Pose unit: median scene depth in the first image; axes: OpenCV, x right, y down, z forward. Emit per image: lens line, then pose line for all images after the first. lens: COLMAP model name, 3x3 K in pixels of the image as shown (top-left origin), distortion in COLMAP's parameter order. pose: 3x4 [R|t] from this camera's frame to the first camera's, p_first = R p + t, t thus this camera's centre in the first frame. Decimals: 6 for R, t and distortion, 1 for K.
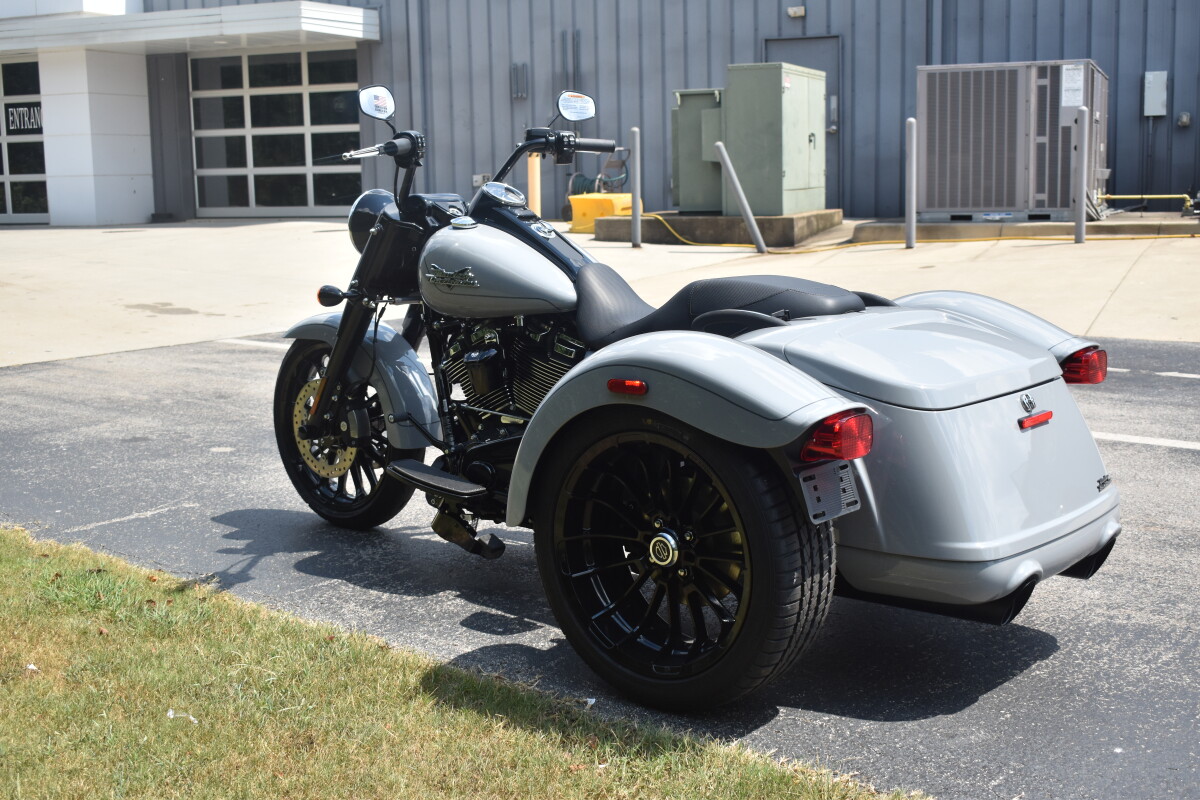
lens RADIAL K [[1549.0, 0, 600.5], [0, 1549.0, 397.2], [0, 0, 1]] dist [-0.031310, 0.000000]
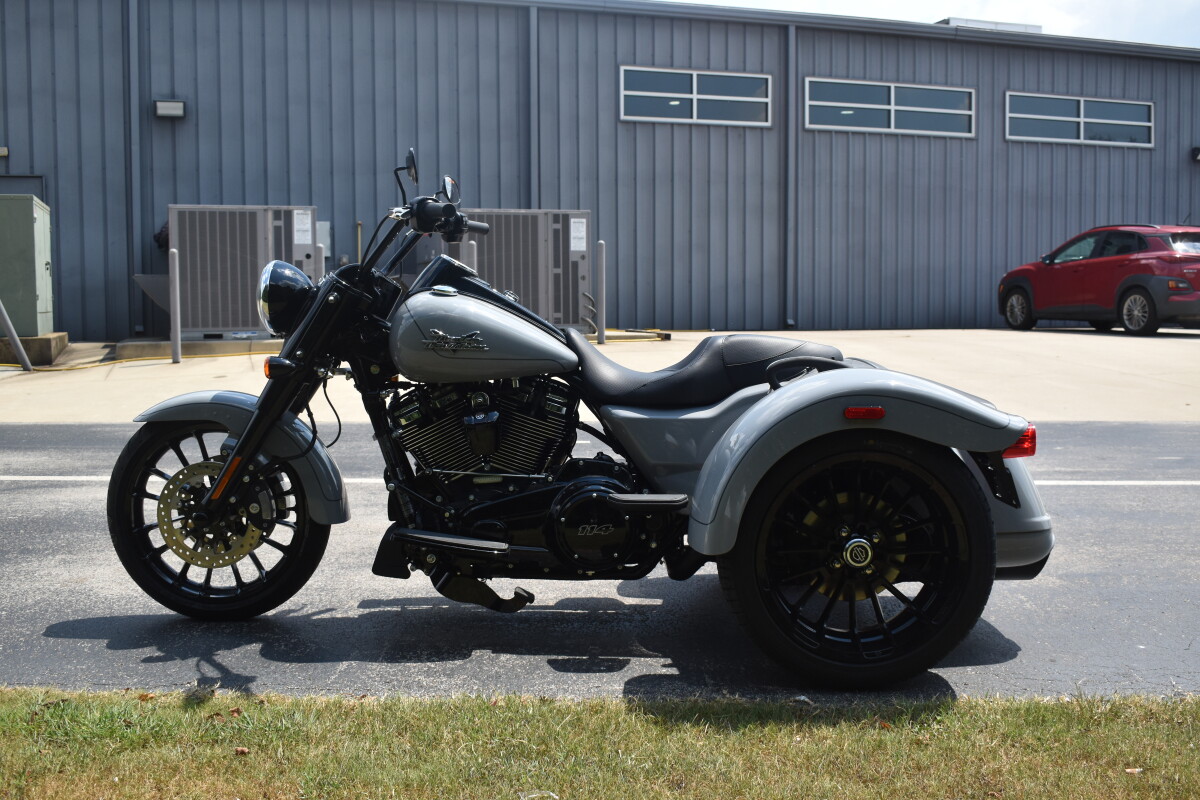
lens RADIAL K [[1295.3, 0, 600.5], [0, 1295.3, 403.9], [0, 0, 1]] dist [-0.070539, 0.000000]
pose [[0.751031, -0.035129, 0.659331, -0.190470], [0.086767, 0.995175, -0.045811, 0.003402], [-0.654540, 0.091614, 0.750456, 0.096997]]
